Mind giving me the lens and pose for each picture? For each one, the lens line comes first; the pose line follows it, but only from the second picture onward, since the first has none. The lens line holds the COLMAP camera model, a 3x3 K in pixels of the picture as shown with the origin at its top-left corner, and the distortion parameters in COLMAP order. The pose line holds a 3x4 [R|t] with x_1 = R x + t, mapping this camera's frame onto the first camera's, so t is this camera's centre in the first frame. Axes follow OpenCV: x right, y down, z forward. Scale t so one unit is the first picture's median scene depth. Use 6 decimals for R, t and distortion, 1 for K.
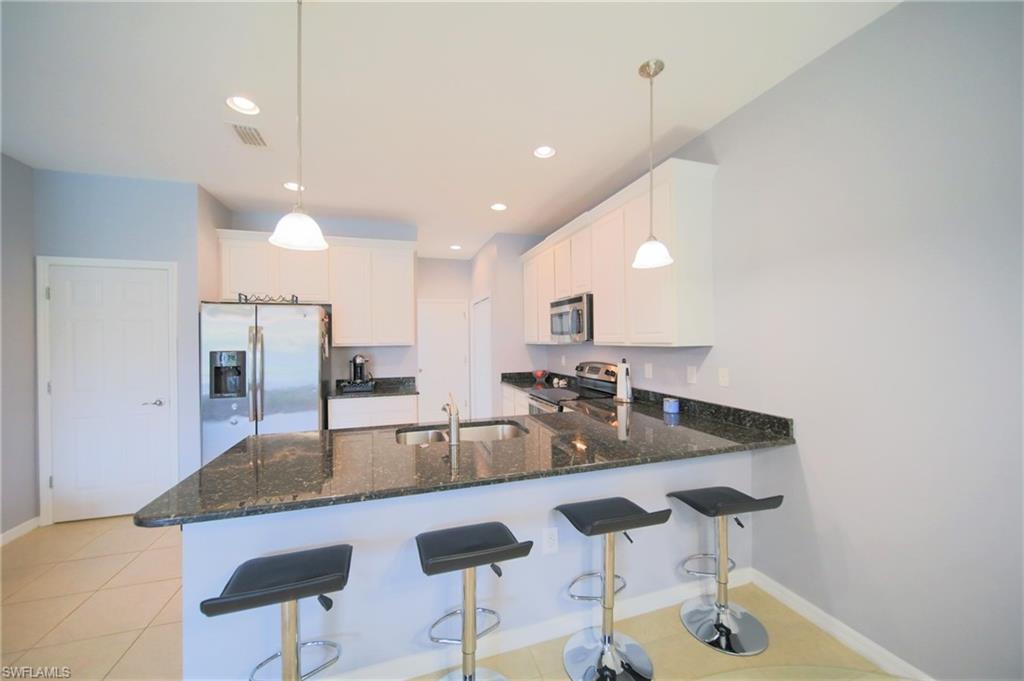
lens RADIAL K [[377.2, 0, 512.0], [0, 377.2, 340.5], [0, 0, 1]] dist [-0.001489, 0.000086]
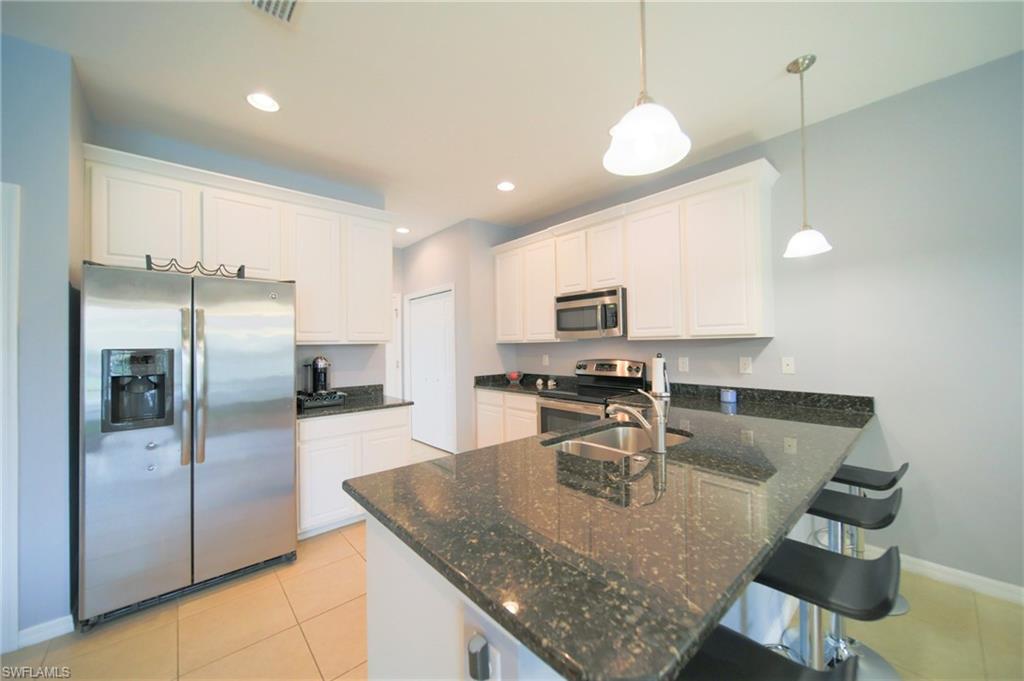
lens RADIAL K [[377.2, 0, 512.0], [0, 377.2, 340.5], [0, 0, 1]] dist [-0.001489, 0.000086]
pose [[0.917645, 0.001656, 0.397398, -0.462351], [0.006265, 0.999807, -0.018632, 0.029992], [-0.397352, 0.019587, 0.917457, 0.232170]]
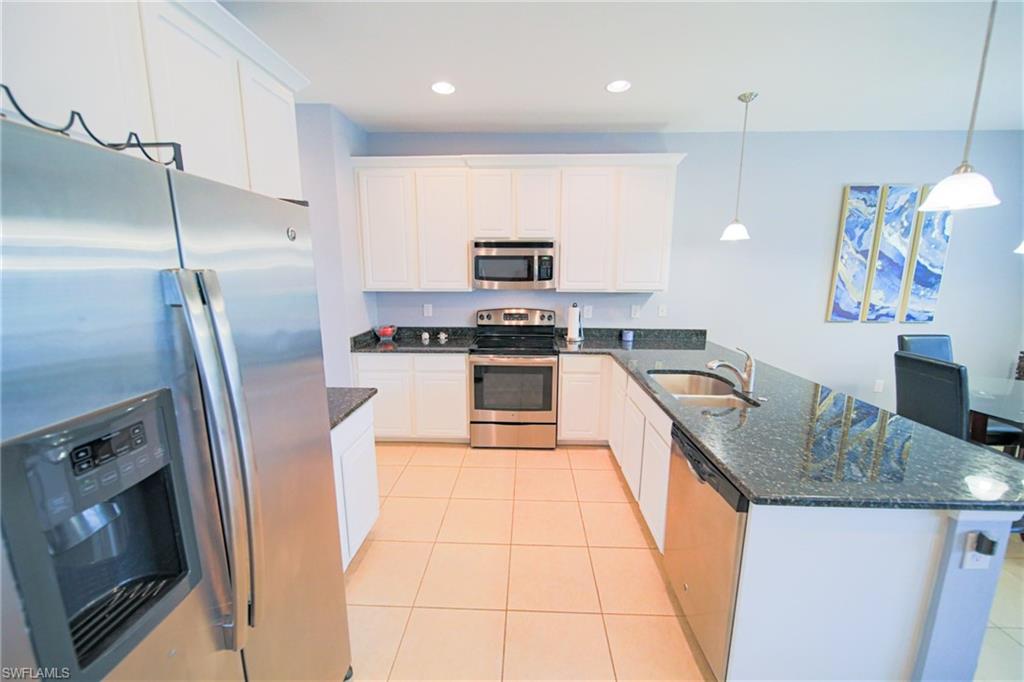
lens RADIAL K [[397.2, 0, 510.9], [0, 397.2, 345.6], [0, 0, 1]] dist [-0.000459, -0.000228]
pose [[0.344999, -0.158746, 0.925081, -0.892925], [-0.004186, 0.985324, 0.170645, -0.029151], [-0.938594, -0.062745, 0.339271, 0.767607]]
